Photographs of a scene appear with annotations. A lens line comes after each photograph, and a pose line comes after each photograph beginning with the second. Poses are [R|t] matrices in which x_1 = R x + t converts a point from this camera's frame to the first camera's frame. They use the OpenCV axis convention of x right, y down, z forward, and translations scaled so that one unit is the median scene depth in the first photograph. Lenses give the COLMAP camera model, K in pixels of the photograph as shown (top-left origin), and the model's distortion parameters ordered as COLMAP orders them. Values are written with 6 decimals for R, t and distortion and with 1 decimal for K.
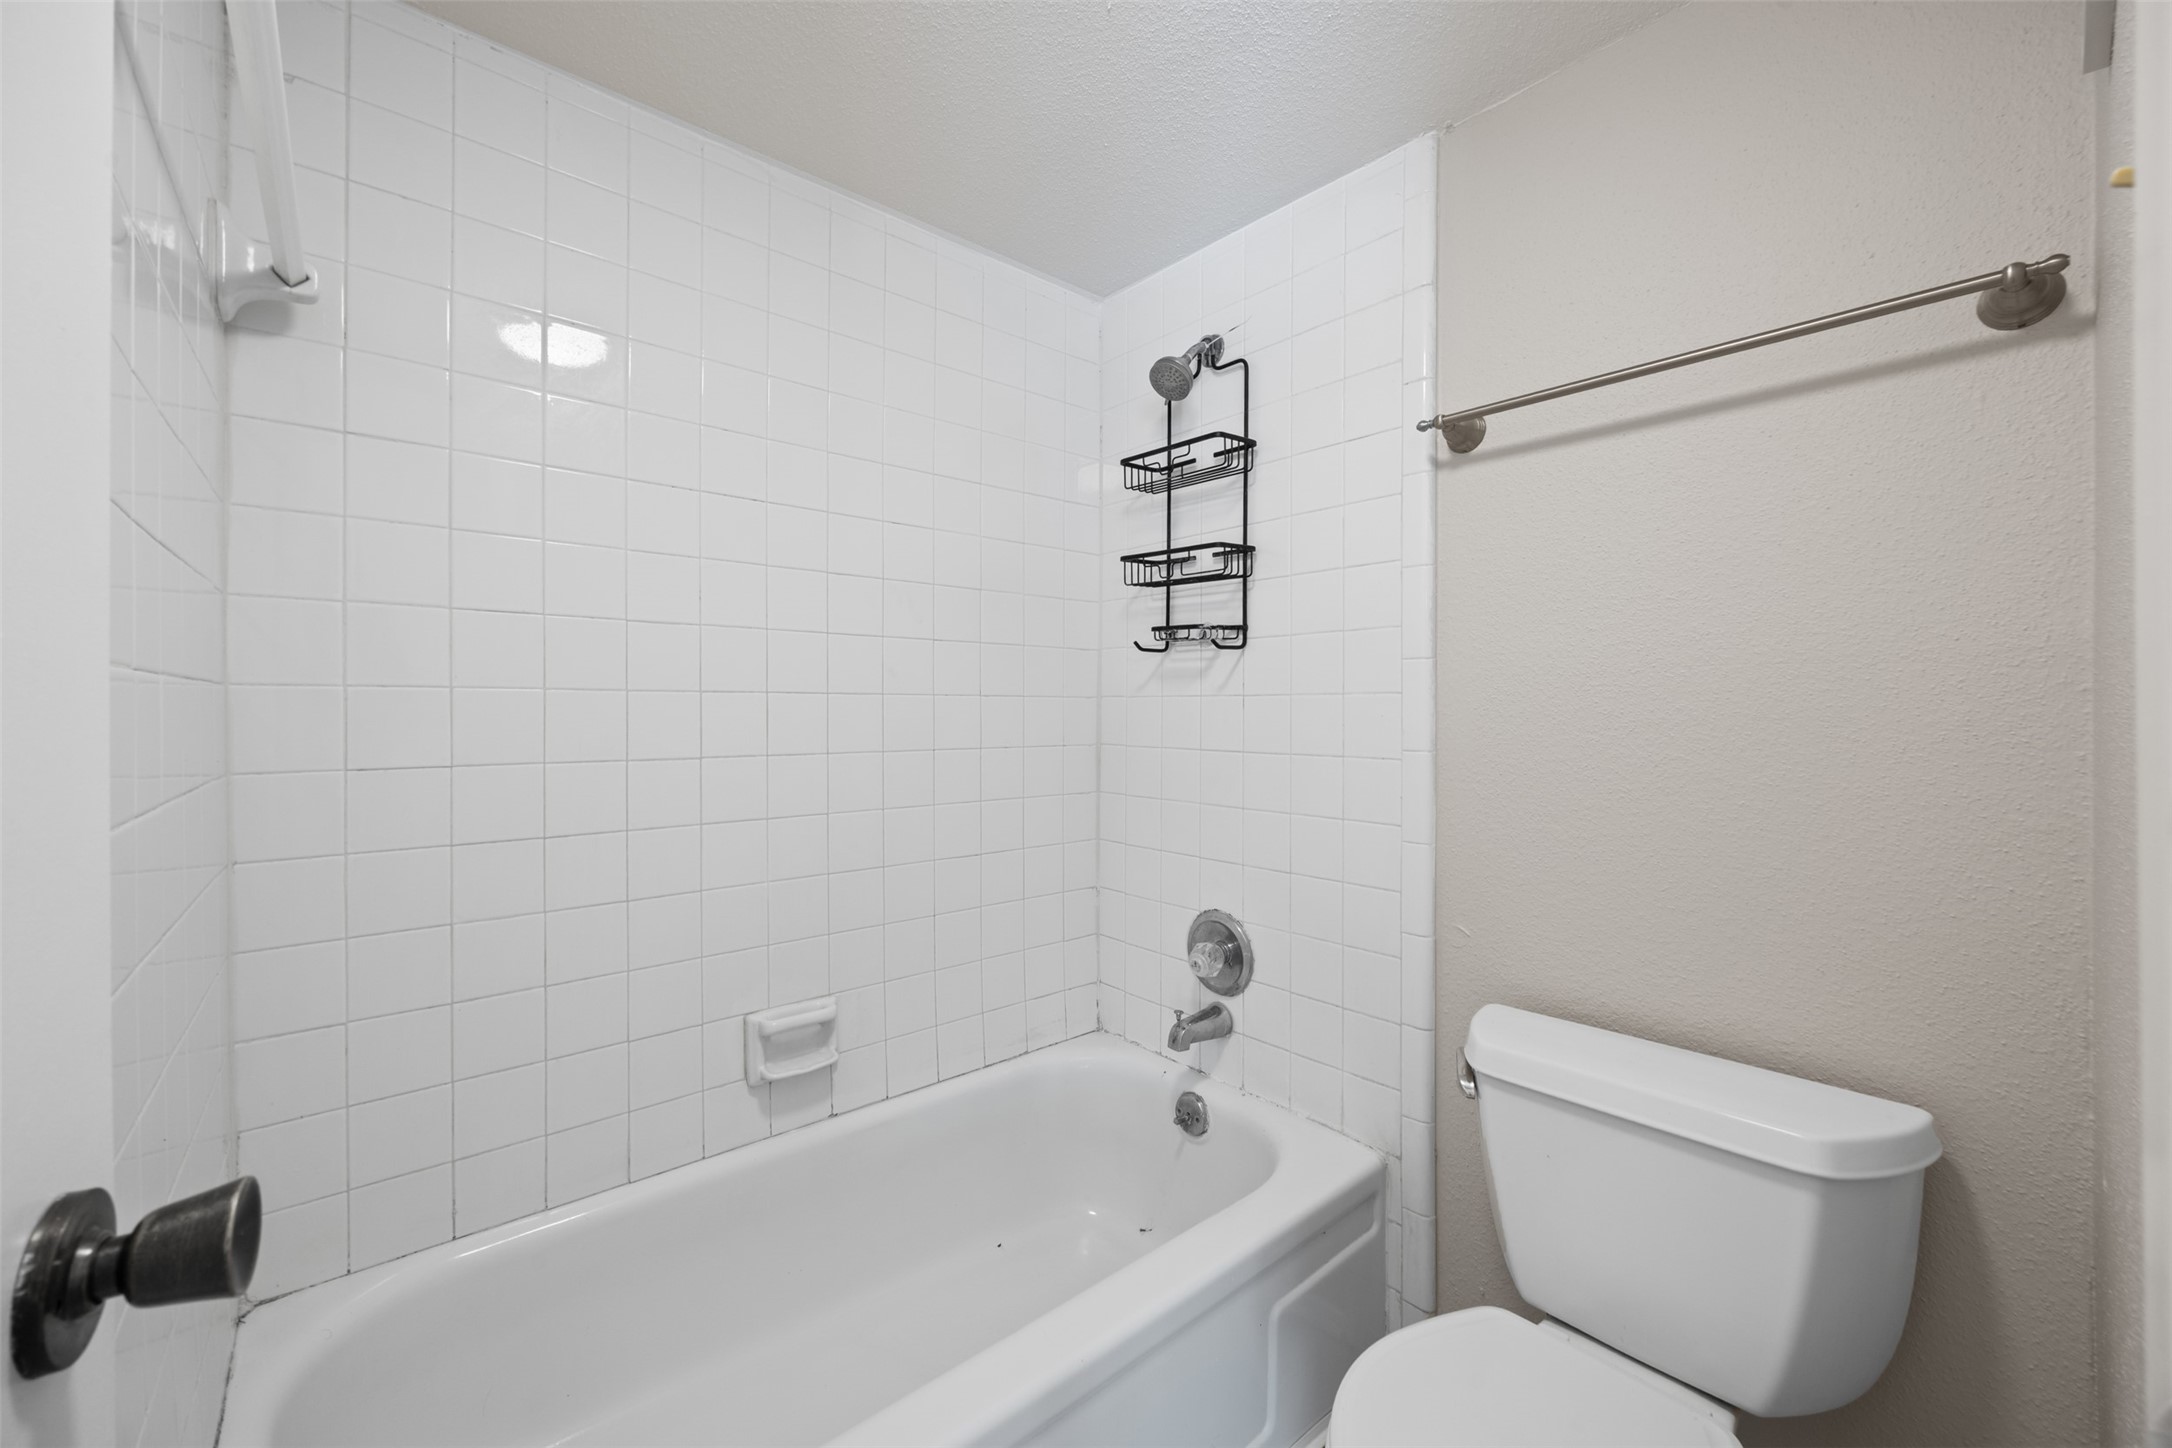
lens RADIAL K [[863.3, 0, 1108.0], [0, 863.3, 719.3], [0, 0, 1]] dist [0.011660, -0.005103]
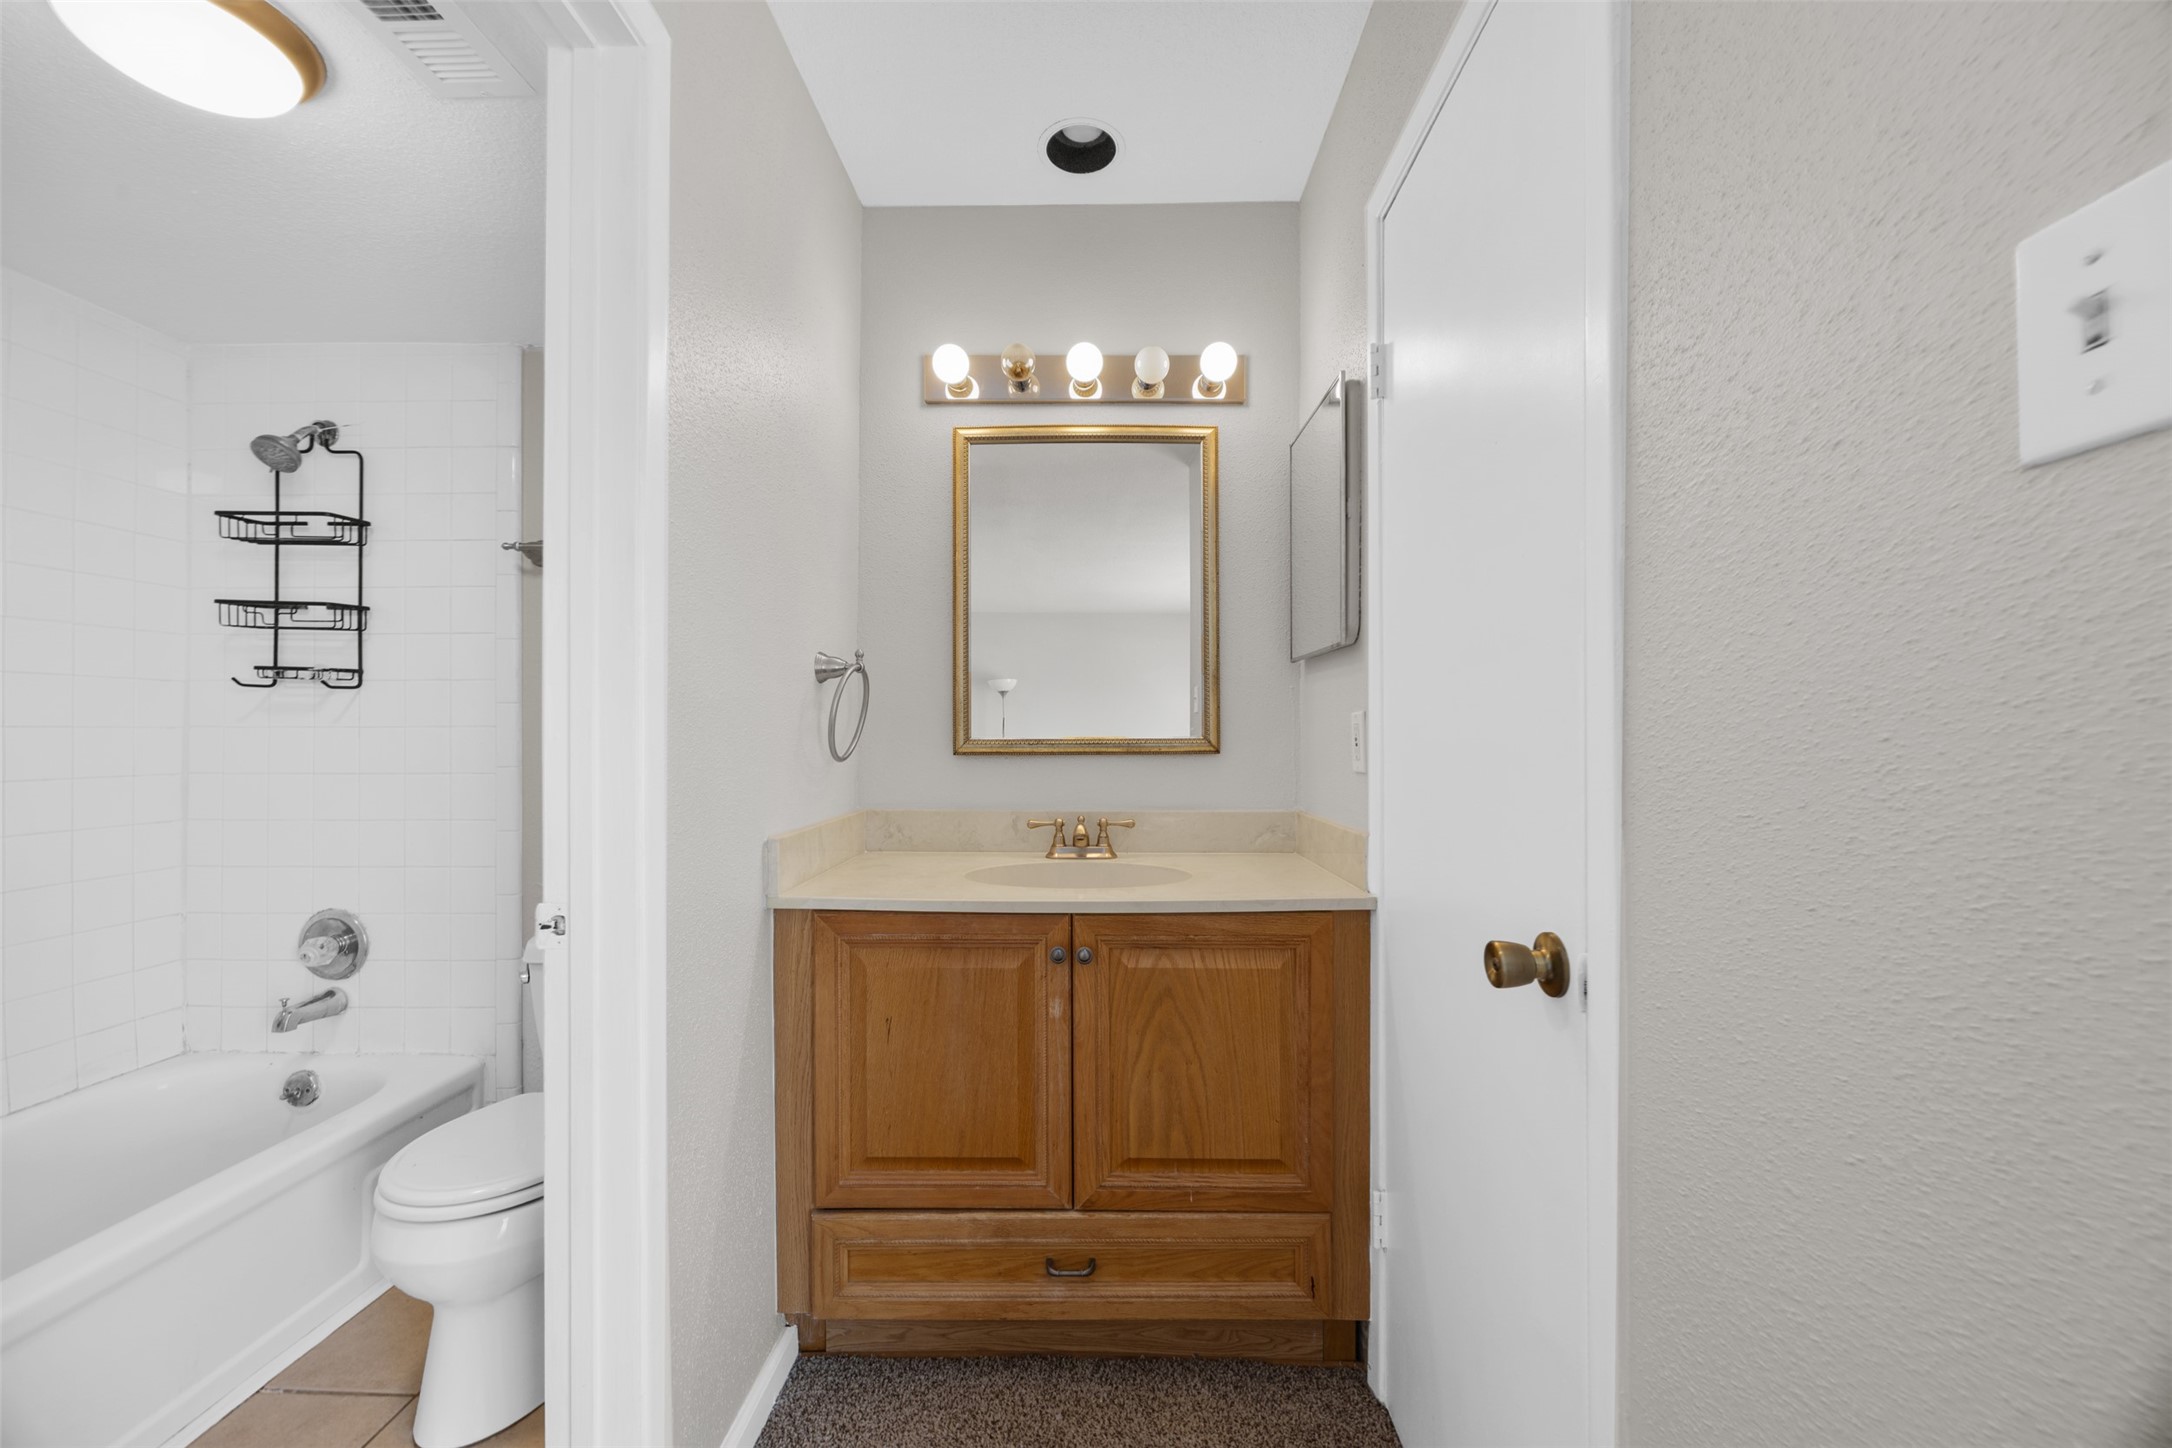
lens RADIAL K [[863.3, 0, 1108.0], [0, 863.3, 719.3], [0, 0, 1]] dist [0.011660, -0.005103]
pose [[0.696161, 0.000761, 0.717885, 0.013072], [0.012469, 0.999836, -0.013152, -0.008969], [-0.717778, 0.018108, 0.696037, -0.597171]]
